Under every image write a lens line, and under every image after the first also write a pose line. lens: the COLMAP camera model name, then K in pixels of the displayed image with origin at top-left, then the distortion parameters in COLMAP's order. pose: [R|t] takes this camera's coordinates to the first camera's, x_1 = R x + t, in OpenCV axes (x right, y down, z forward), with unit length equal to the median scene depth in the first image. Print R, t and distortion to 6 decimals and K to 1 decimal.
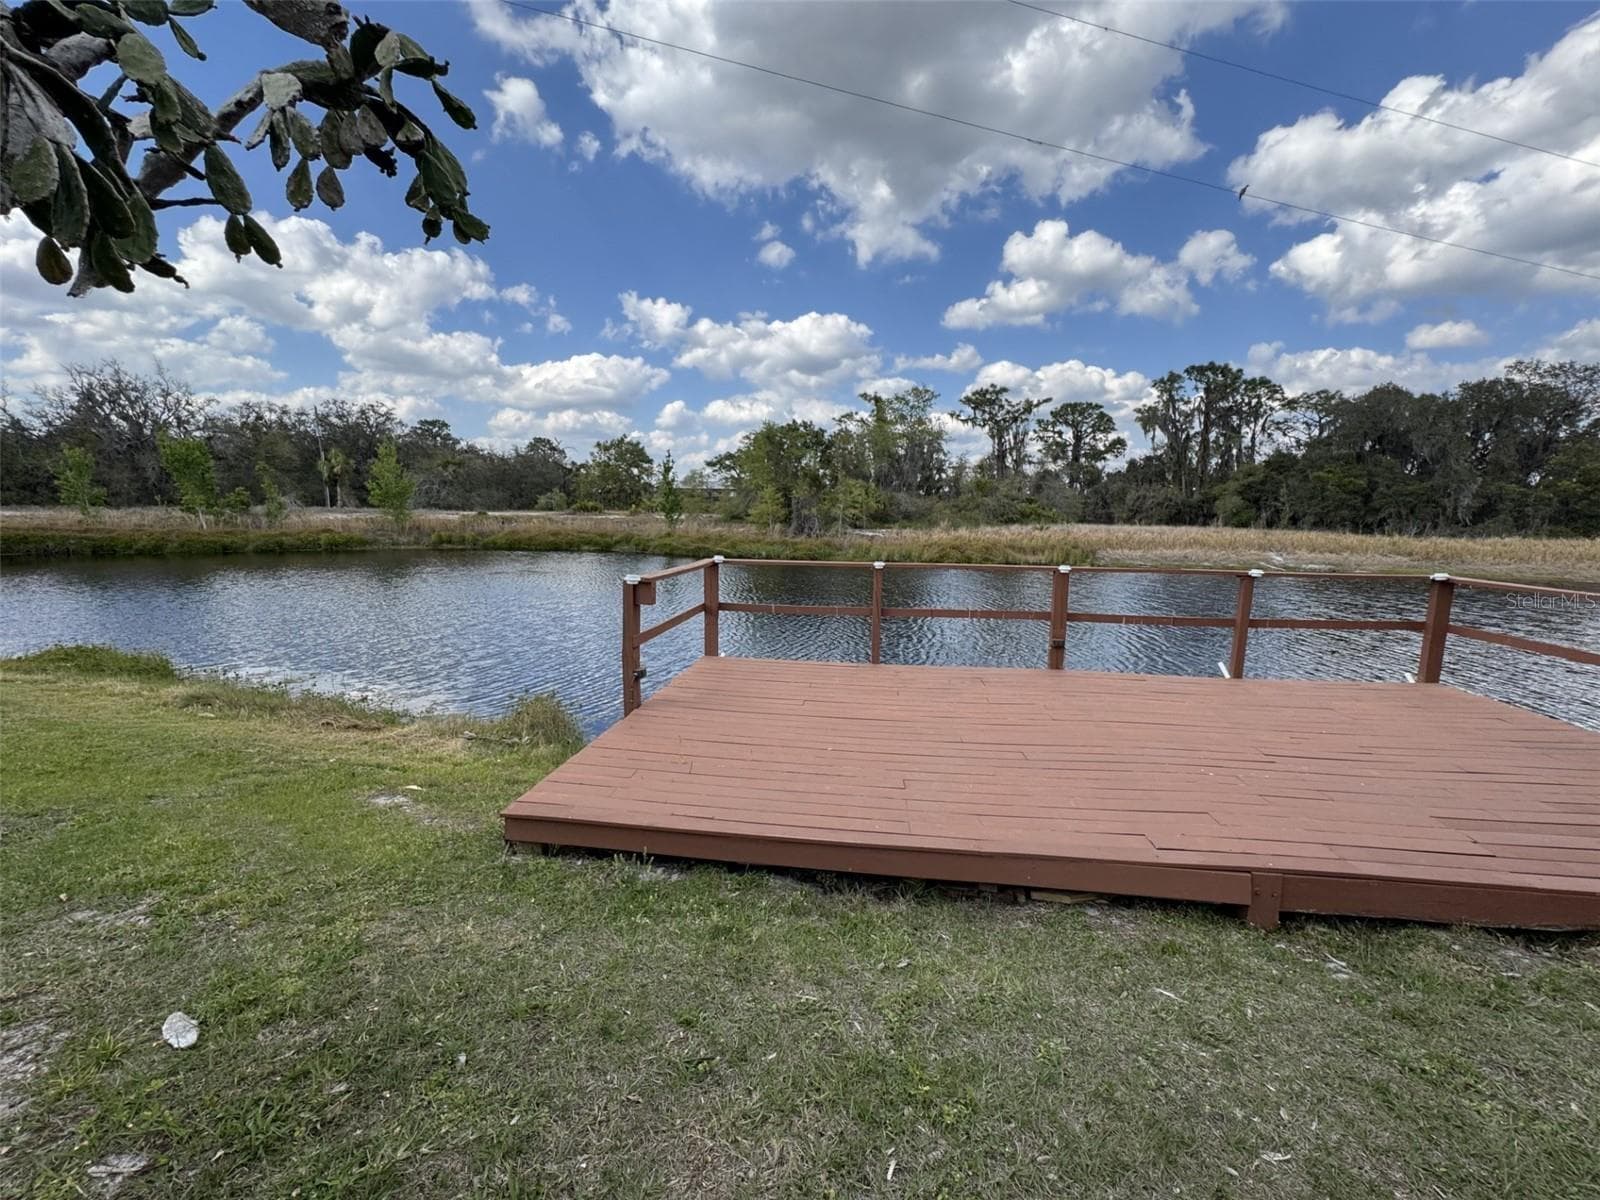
lens RADIAL K [[634.6, 0, 805.7], [0, 634.6, 596.5], [0, 0, 1]] dist [-0.001123, -0.000611]
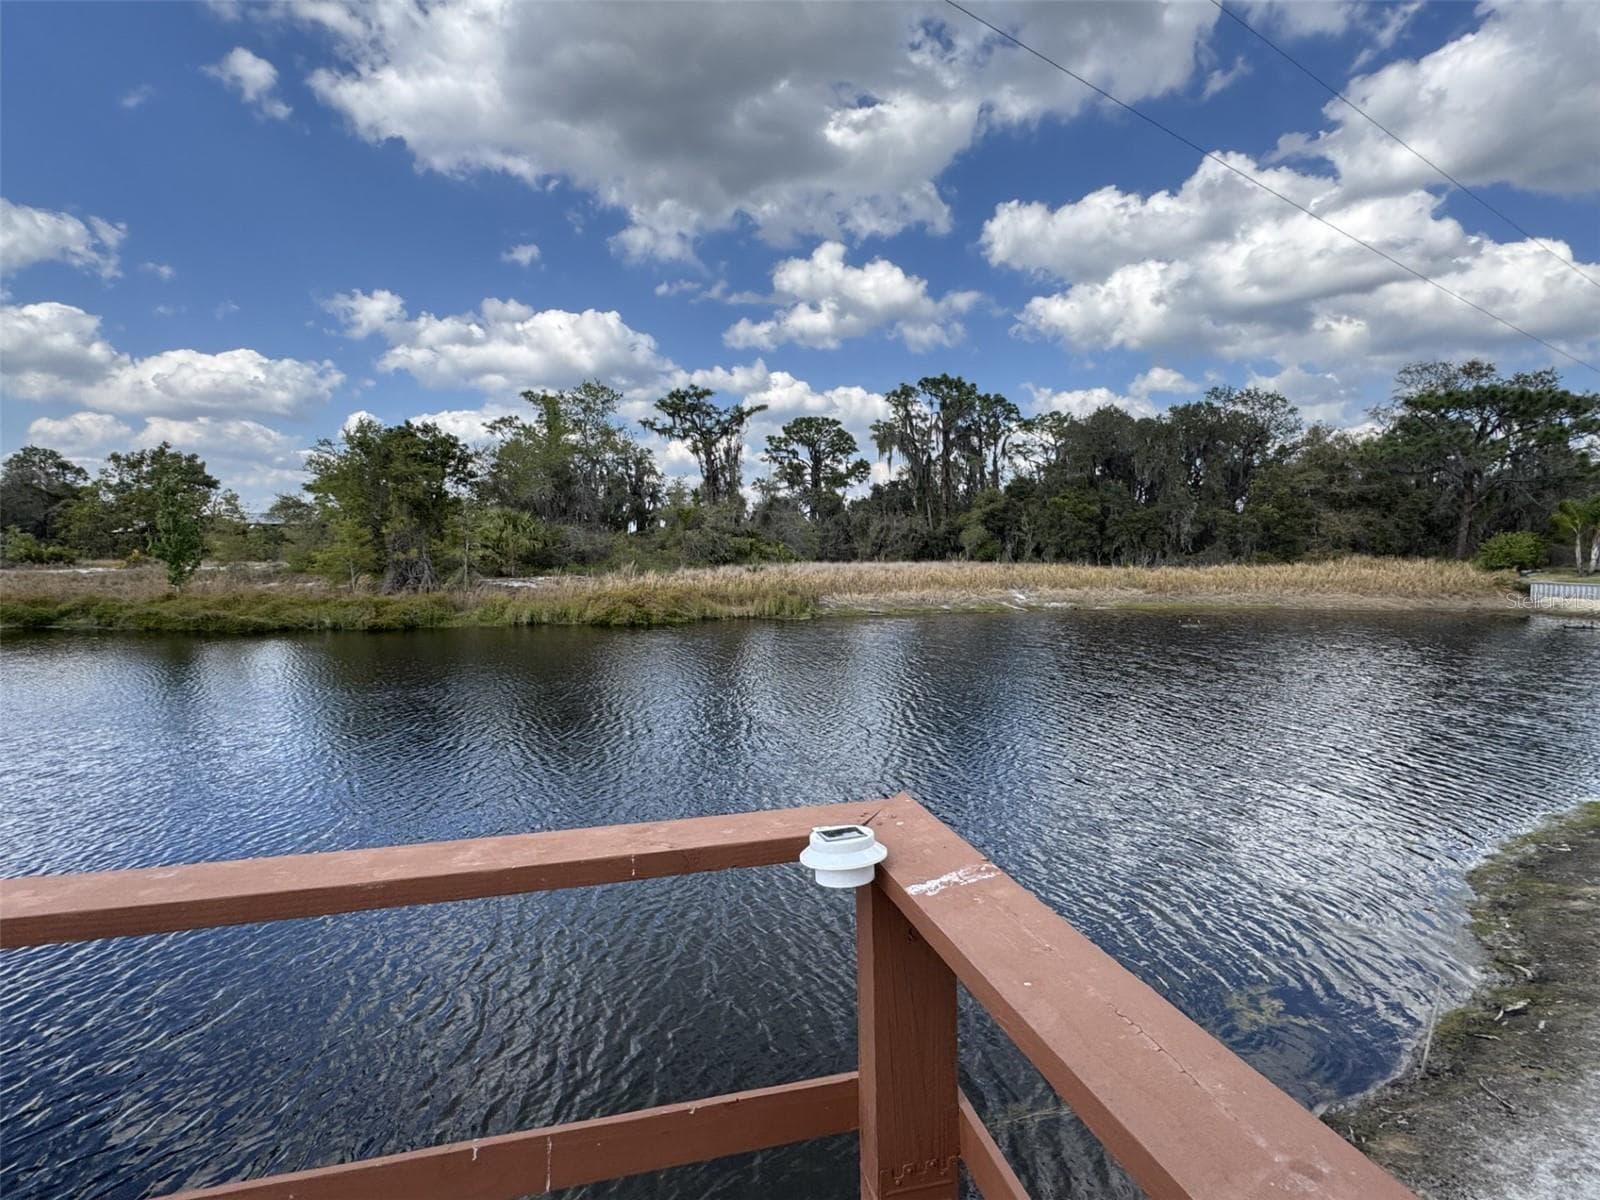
lens RADIAL K [[791.5, 0, 804.6], [0, 791.5, 585.3], [0, 0, 1]] dist [-0.002866, 0.000418]
pose [[0.941127, -0.035168, 0.336219, 0.106682], [0.065774, 0.994616, -0.080075, -0.008730], [-0.331593, 0.097475, 0.938373, 0.091807]]
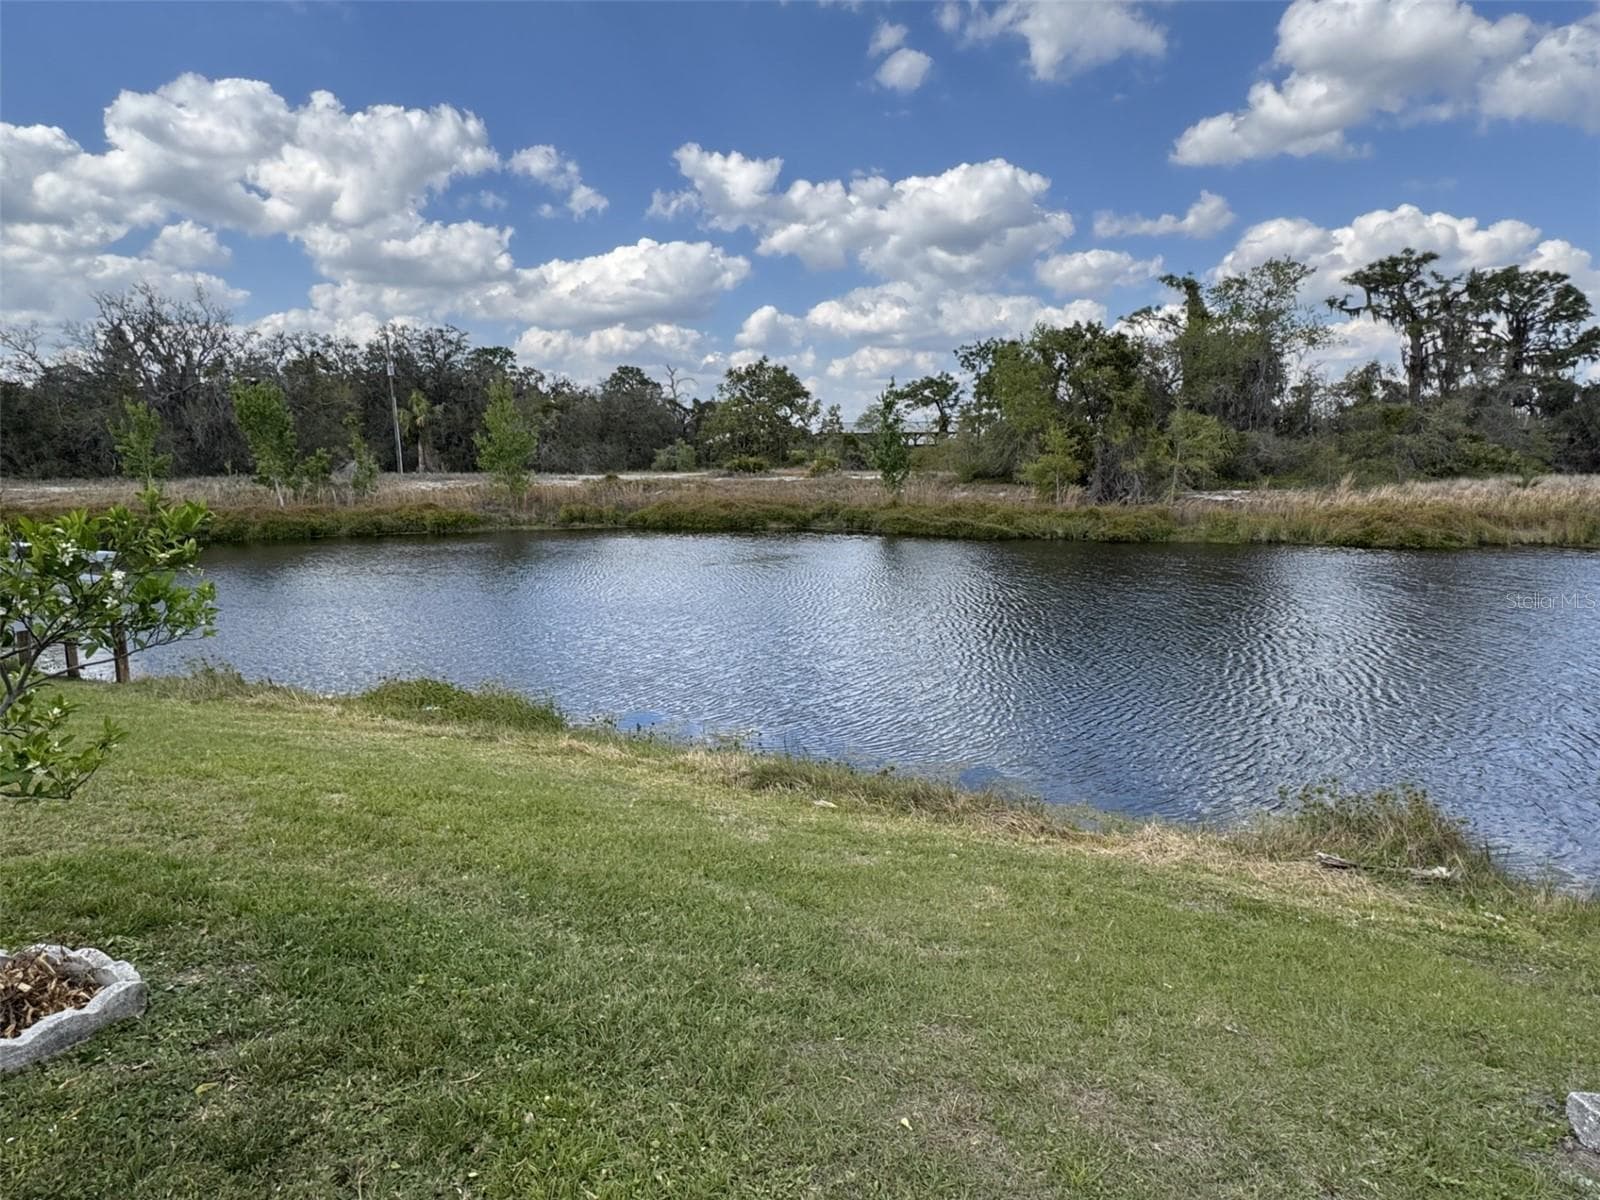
lens RADIAL K [[963.2, 0, 791.5], [0, 963.2, 595.9], [0, 0, 1]] dist [0.006391, -0.006655]
pose [[0.986186, 0.000123, -0.165639, -0.157314], [-0.000066, 1.000000, 0.000352, -0.001948], [0.165639, -0.000336, 0.986186, -0.013103]]
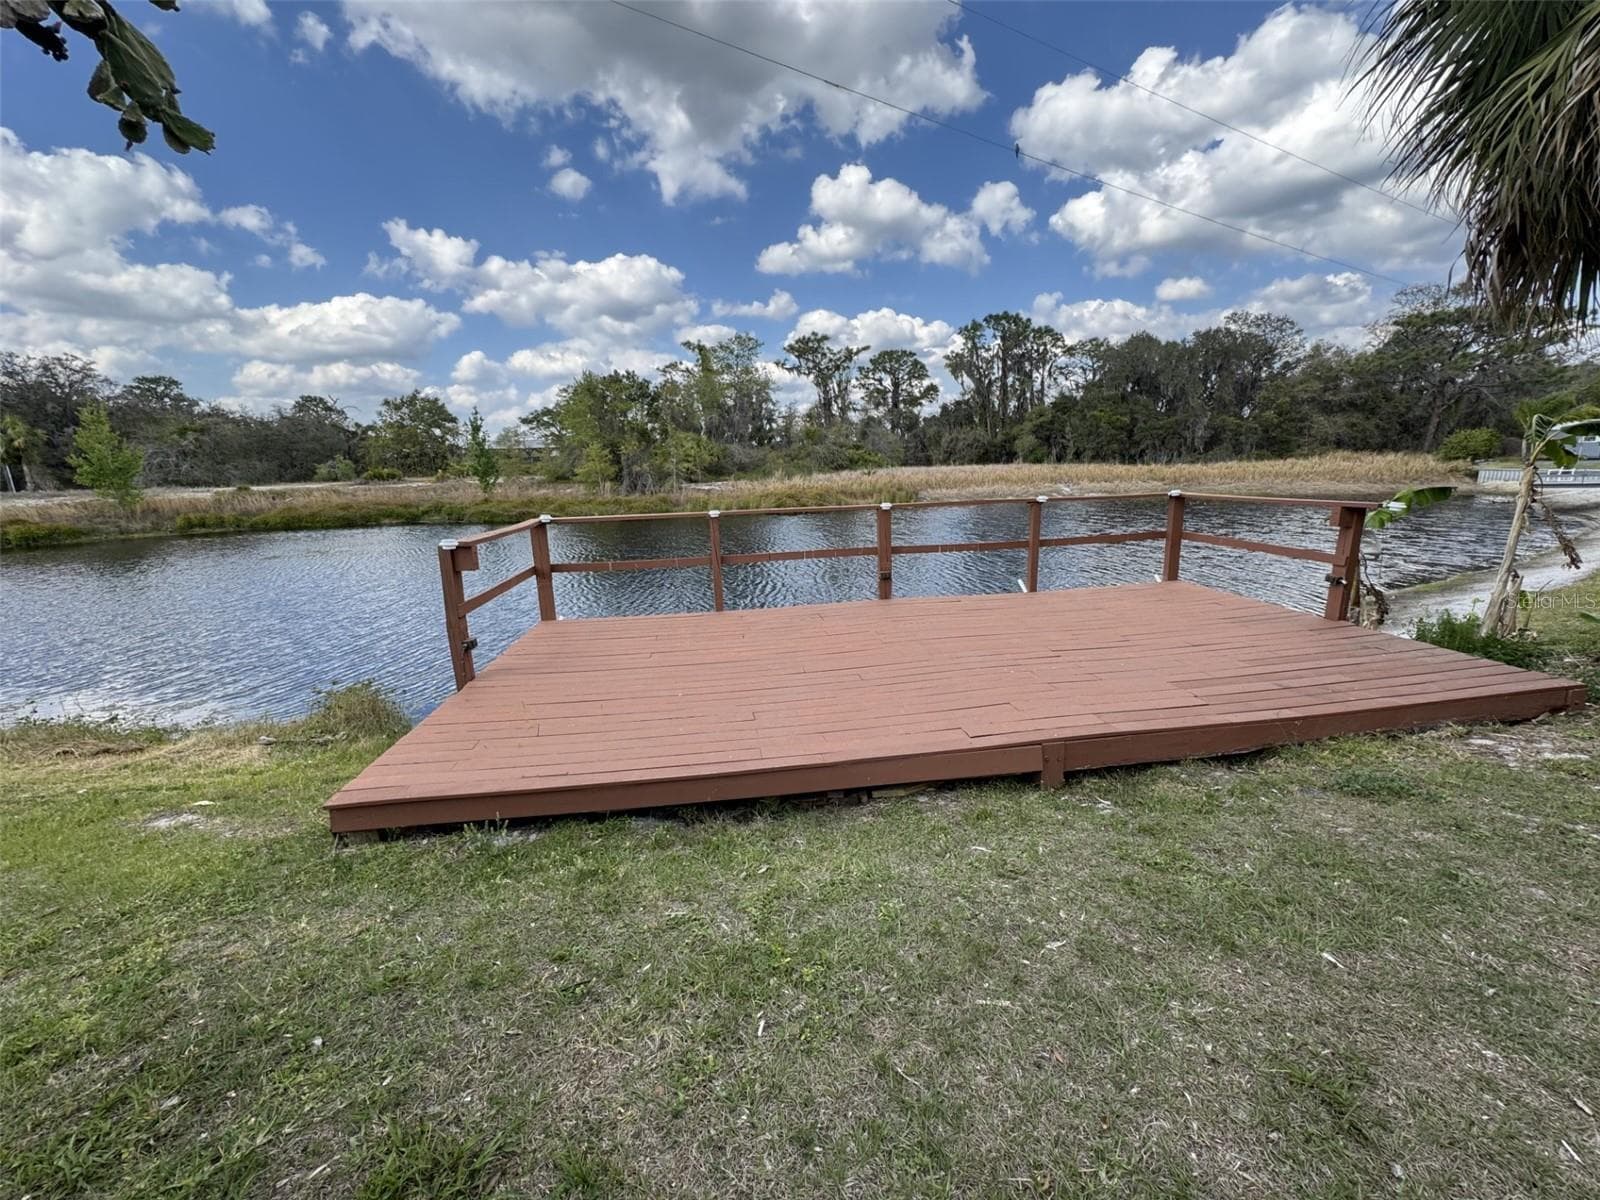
lens RADIAL K [[634.6, 0, 805.9], [0, 634.6, 600.1], [0, 0, 1]] dist [-0.001123, -0.000611]
pose [[0.966340, -0.098245, 0.237770, 0.000579], [0.079629, 0.993047, 0.086697, 0.001562], [-0.244635, -0.064845, 0.967445, -0.003035]]
